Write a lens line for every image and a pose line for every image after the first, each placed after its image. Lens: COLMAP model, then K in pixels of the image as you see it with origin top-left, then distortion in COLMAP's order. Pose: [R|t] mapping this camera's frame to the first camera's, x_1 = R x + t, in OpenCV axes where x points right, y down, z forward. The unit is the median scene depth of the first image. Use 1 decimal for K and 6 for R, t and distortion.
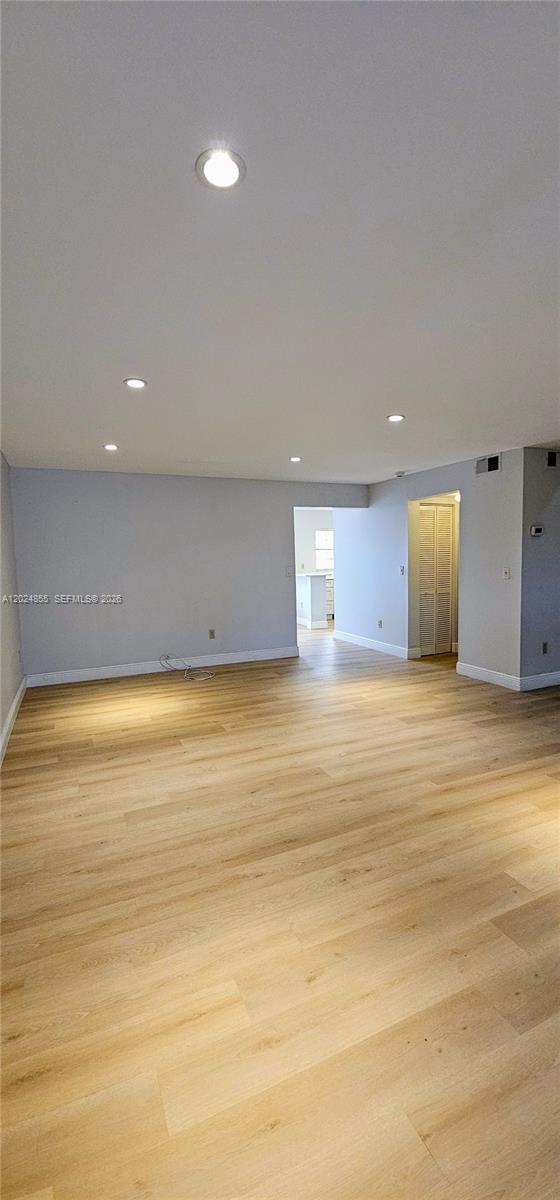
lens RADIAL K [[493.8, 0, 286.2], [0, 493.8, 595.9], [0, 0, 1]] dist [0.003983, -0.002794]
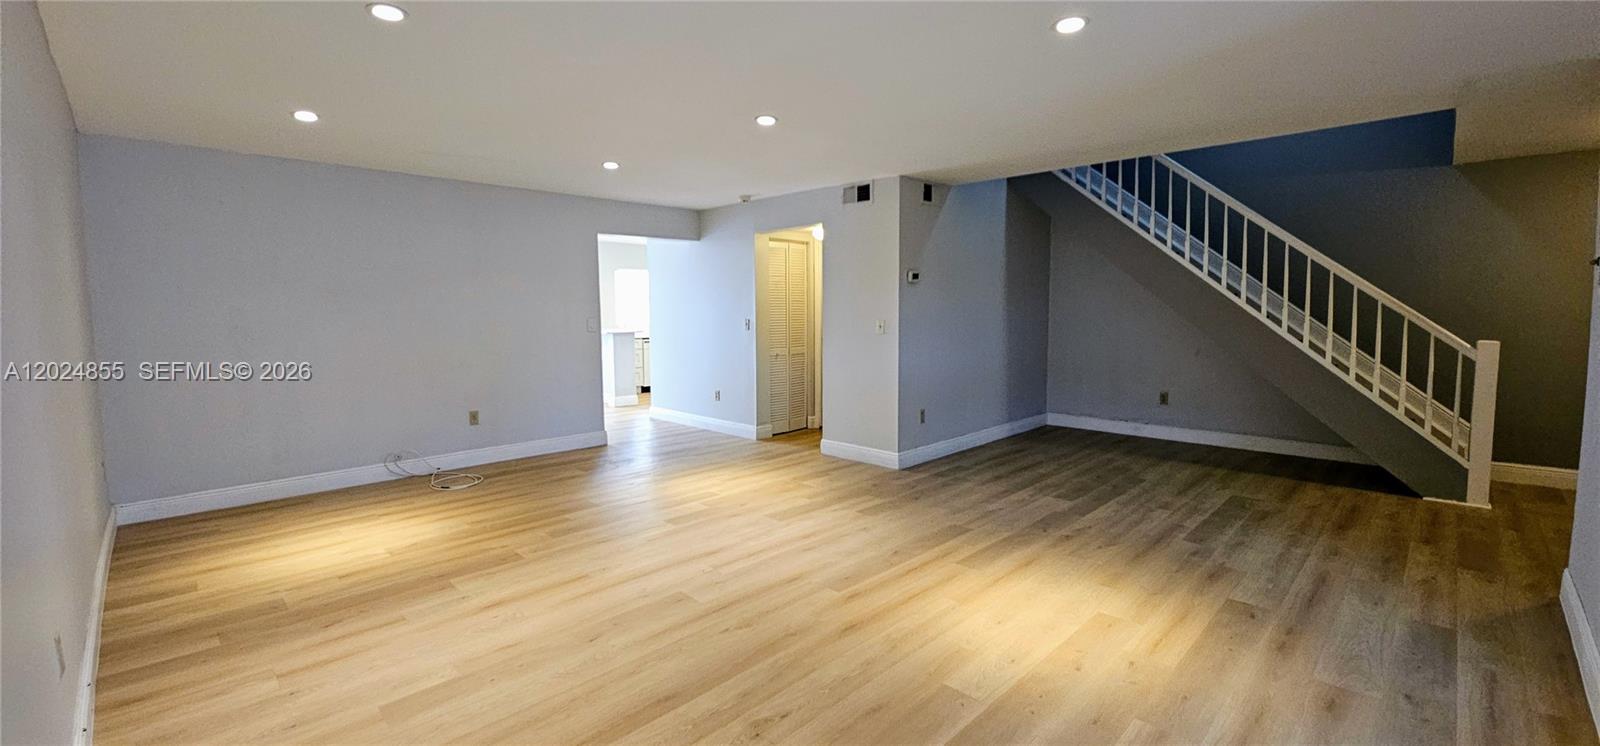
lens RADIAL K [[658.3, 0, 798.2], [0, 658.3, 351.2], [0, 0, 1]] dist [0.003983, -0.002794]
pose [[0.935323, -0.007017, 0.353726, -0.080516], [0.014025, 0.999753, -0.017253, 0.013260], [-0.353518, 0.021099, 0.935190, 0.029470]]
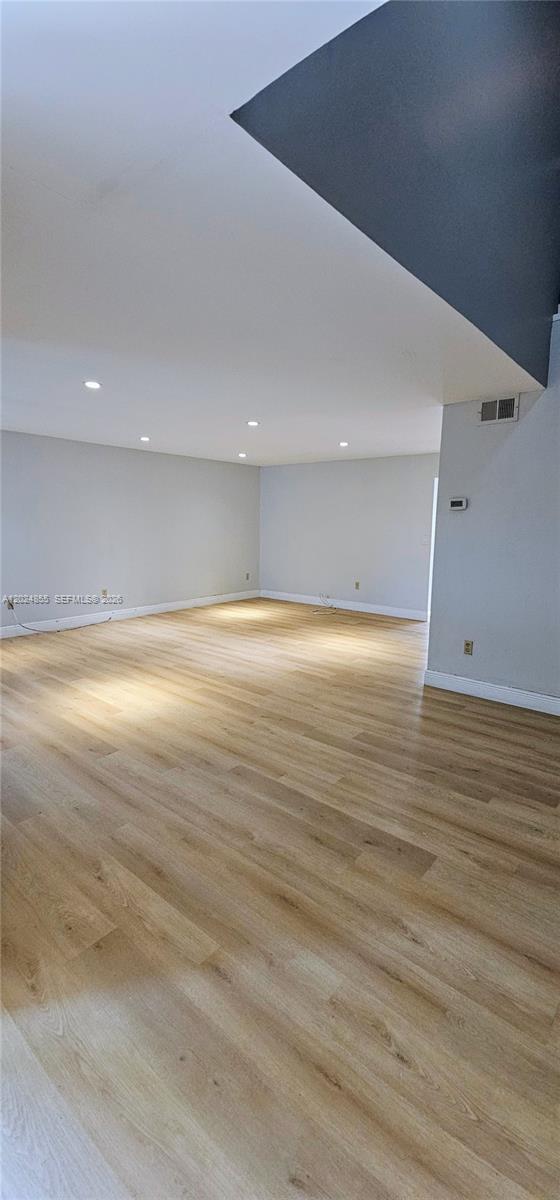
lens RADIAL K [[493.8, 0, 285.4], [0, 493.8, 596.2], [0, 0, 1]] dist [0.003983, -0.002794]
pose [[0.417795, 0.162663, -0.893862, 1.295247], [-0.093612, 0.986313, 0.135732, -0.071684], [0.903706, 0.026968, 0.427304, 0.431296]]
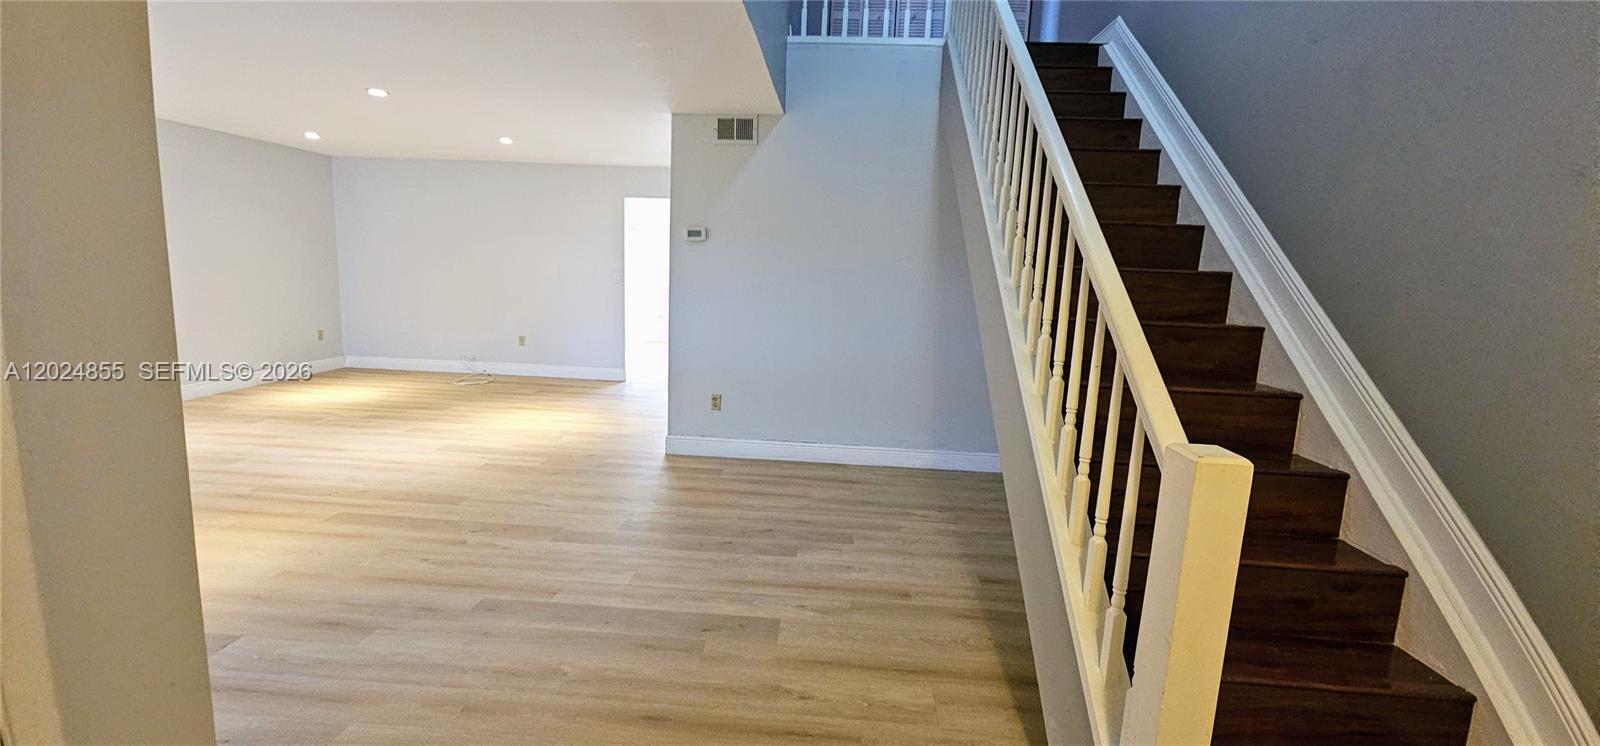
lens RADIAL K [[658.3, 0, 799.4], [0, 658.3, 358.9], [0, 0, 1]] dist [0.003983, -0.002794]
pose [[0.875663, 0.121959, -0.467270, 1.228931], [-0.094231, 0.992138, 0.082363, -0.051360], [0.473641, -0.028091, 0.880270, 0.267318]]
